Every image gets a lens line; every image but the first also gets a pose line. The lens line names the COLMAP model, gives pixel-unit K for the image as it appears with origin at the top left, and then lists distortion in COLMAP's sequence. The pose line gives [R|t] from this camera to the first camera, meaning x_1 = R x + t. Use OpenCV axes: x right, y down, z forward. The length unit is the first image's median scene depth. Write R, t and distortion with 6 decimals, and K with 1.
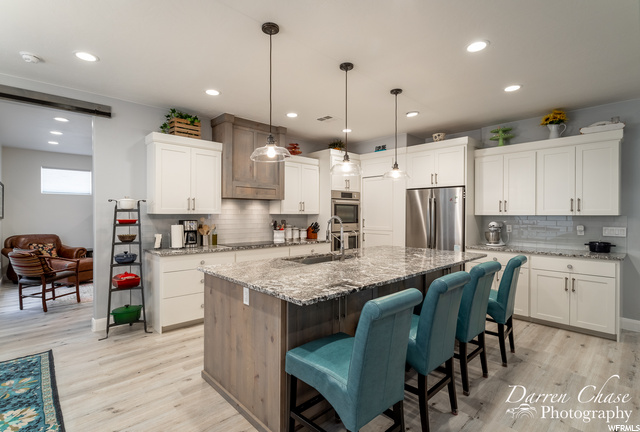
lens RADIAL K [[304.4, 0, 317.2], [0, 304.4, 215.7], [0, 0, 1]] dist [0.000509, 0.002007]
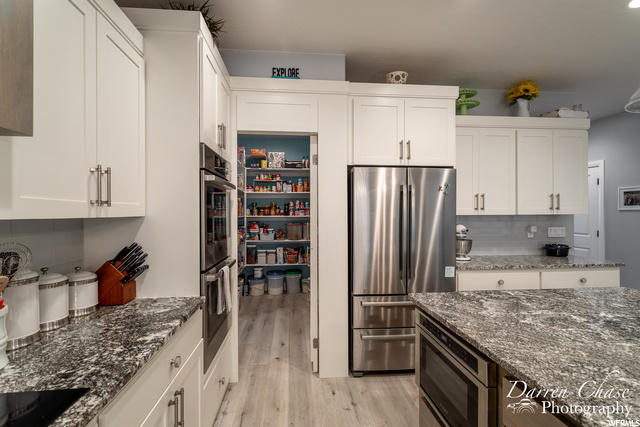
lens RADIAL K [[304.4, 0, 321.6], [0, 304.4, 213.6], [0, 0, 1]] dist [0.000509, 0.002007]
pose [[0.616371, -0.006064, 0.787433, -0.156392], [0.010117, 0.999949, -0.000219, -0.008188], [-0.787391, 0.008101, 0.616401, 0.844106]]
